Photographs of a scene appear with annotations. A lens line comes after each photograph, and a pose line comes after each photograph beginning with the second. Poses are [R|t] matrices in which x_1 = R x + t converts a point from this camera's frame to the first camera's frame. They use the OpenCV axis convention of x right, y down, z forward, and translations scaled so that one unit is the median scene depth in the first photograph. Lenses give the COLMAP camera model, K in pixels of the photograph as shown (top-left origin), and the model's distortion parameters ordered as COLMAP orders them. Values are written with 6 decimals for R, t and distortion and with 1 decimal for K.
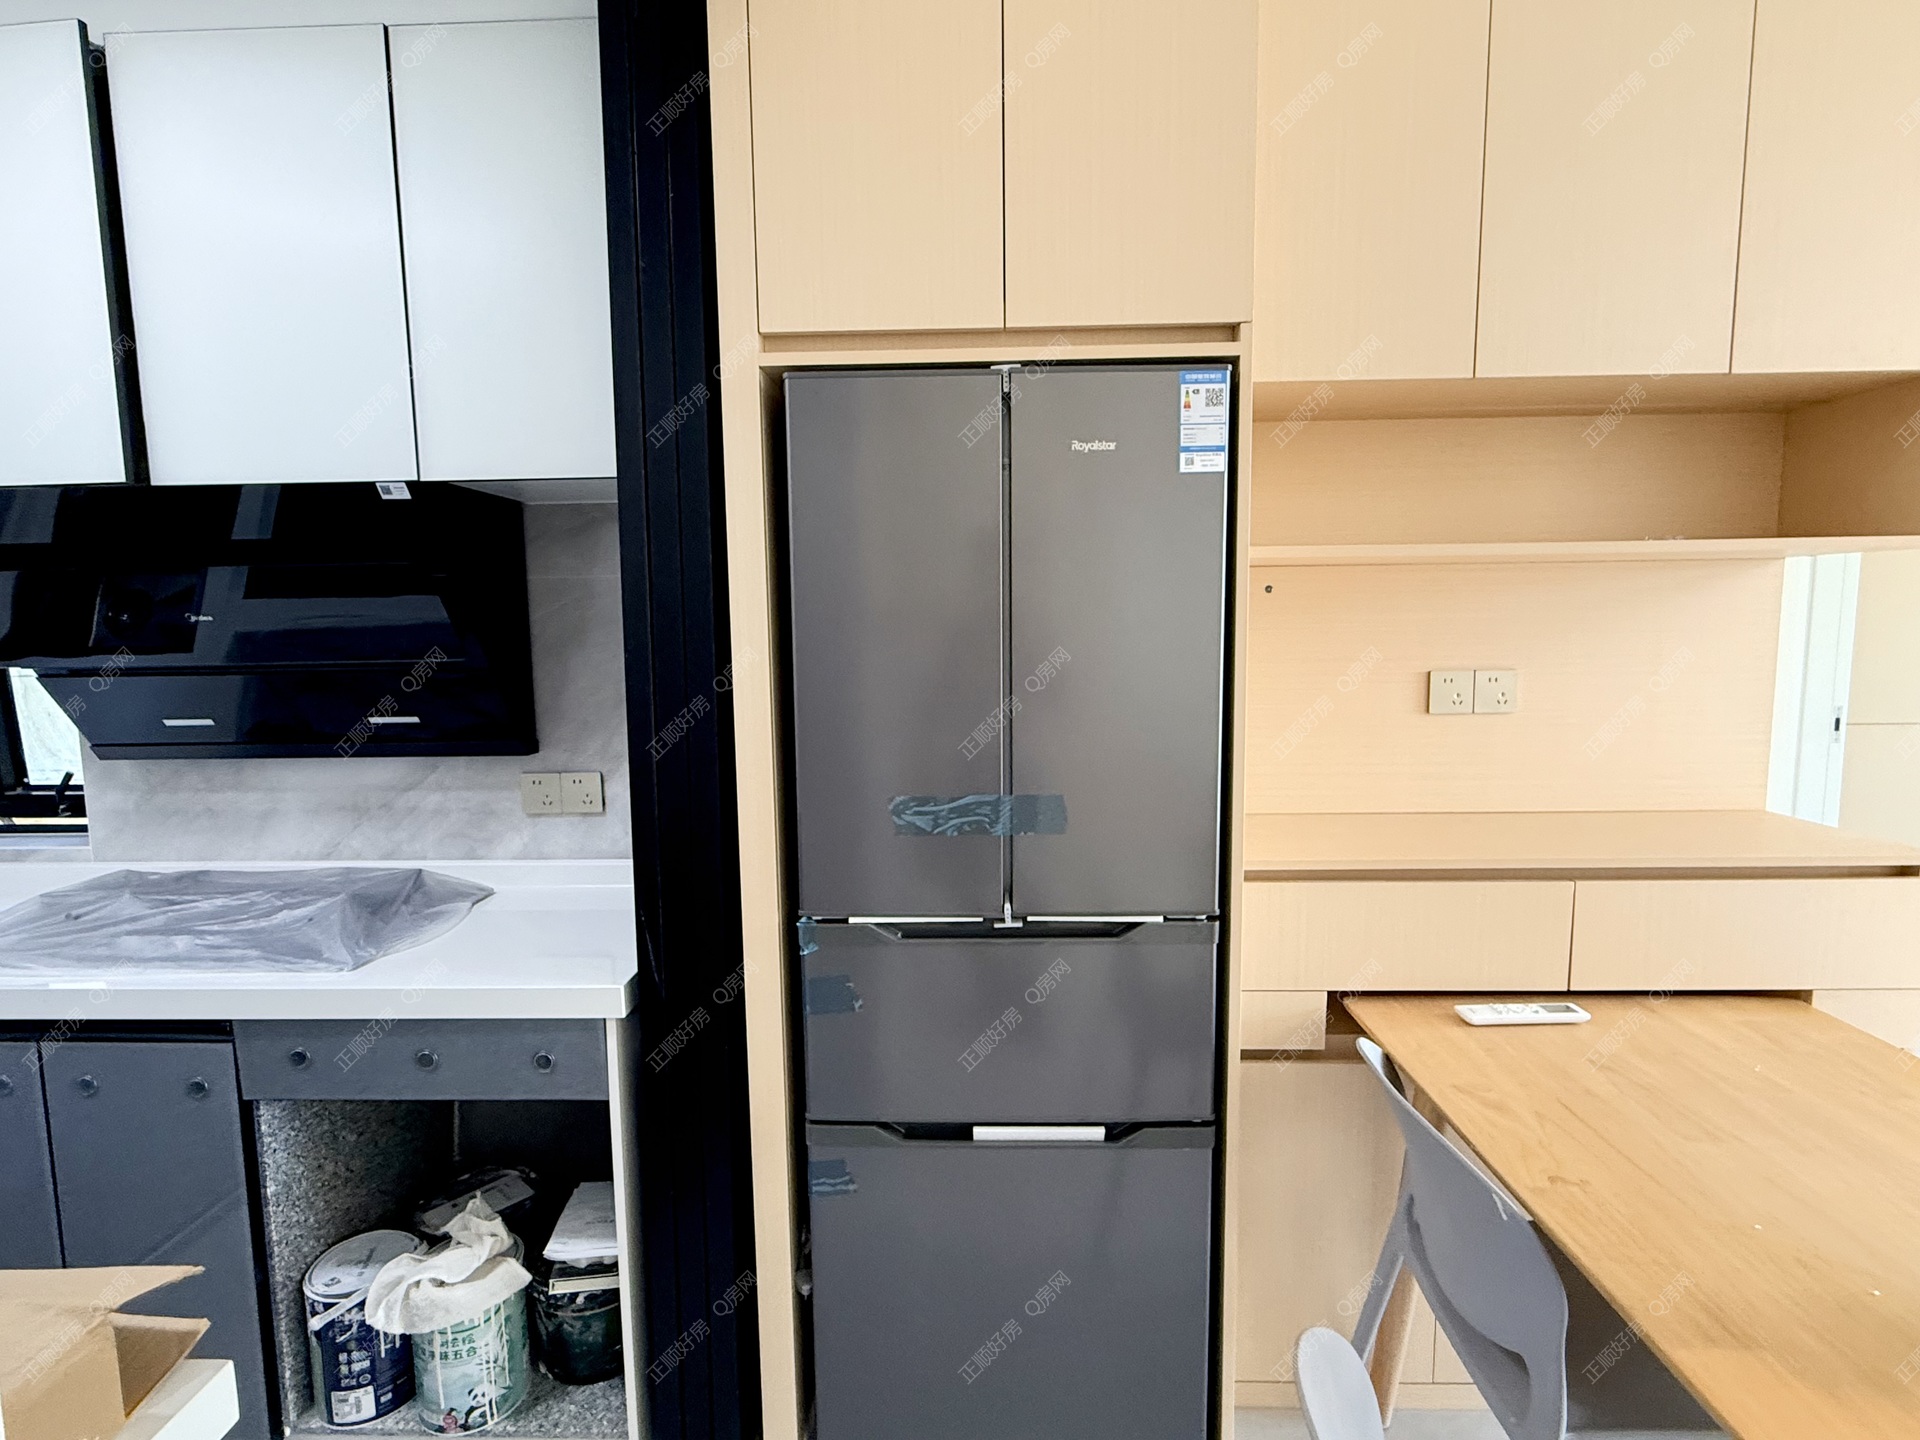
lens RADIAL K [[943.0, 0, 964.9], [0, 943.0, 717.2], [0, 0, 1]] dist [0.004074, -0.001193]
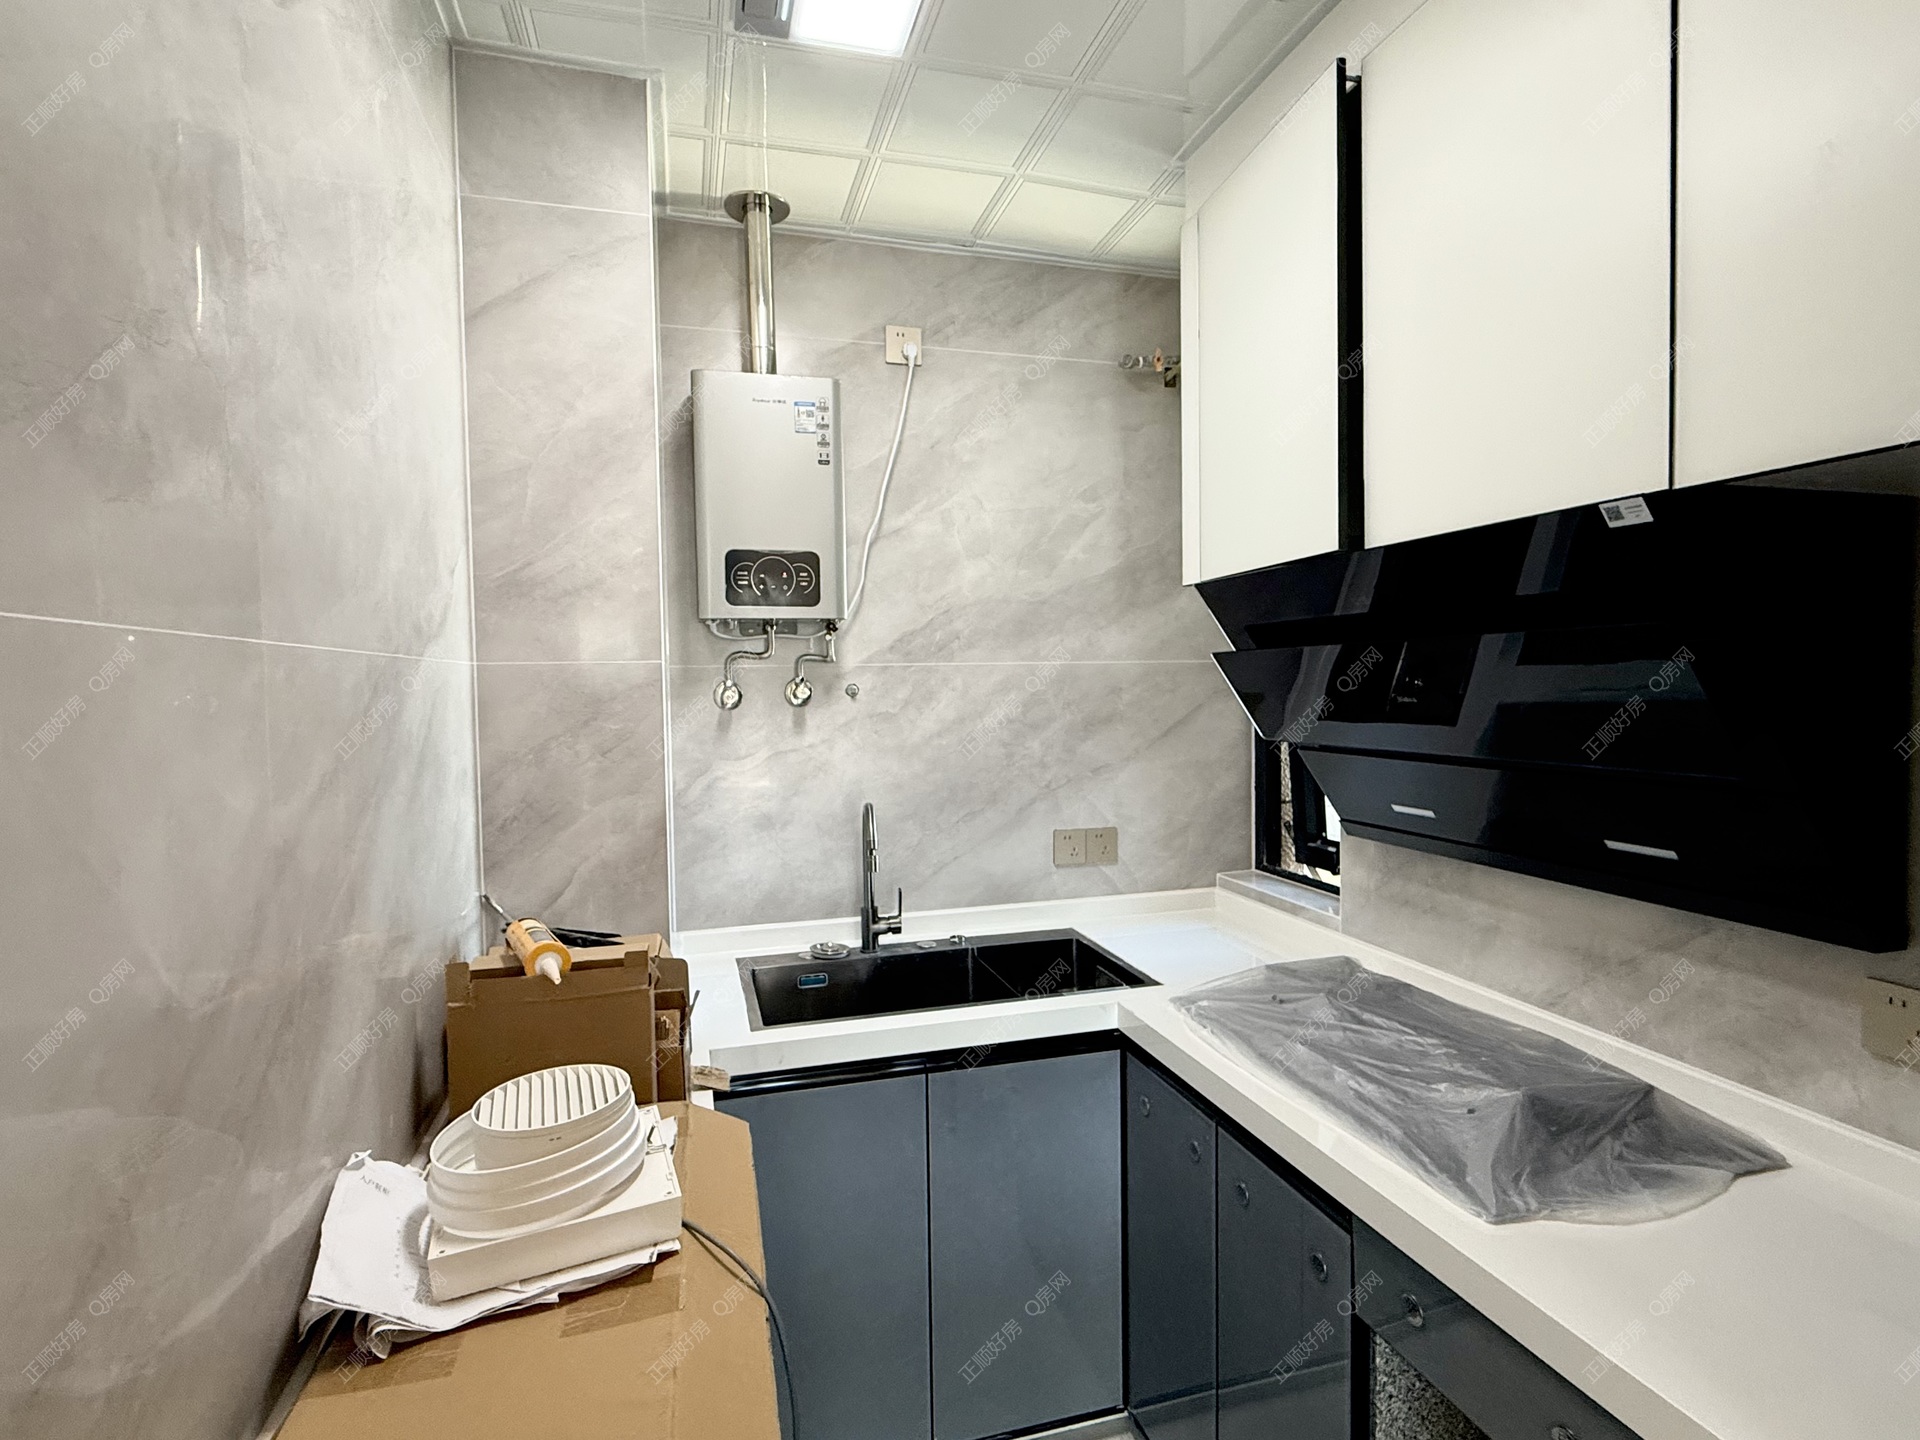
lens RADIAL K [[943.0, 0, 964.9], [0, 943.0, 717.2], [0, 0, 1]] dist [0.004074, -0.001193]
pose [[0.289739, 0.045735, -0.956012, -0.113344], [-0.088644, 0.995847, 0.020776, -0.071888], [0.952992, 0.078725, 0.292590, 0.376459]]
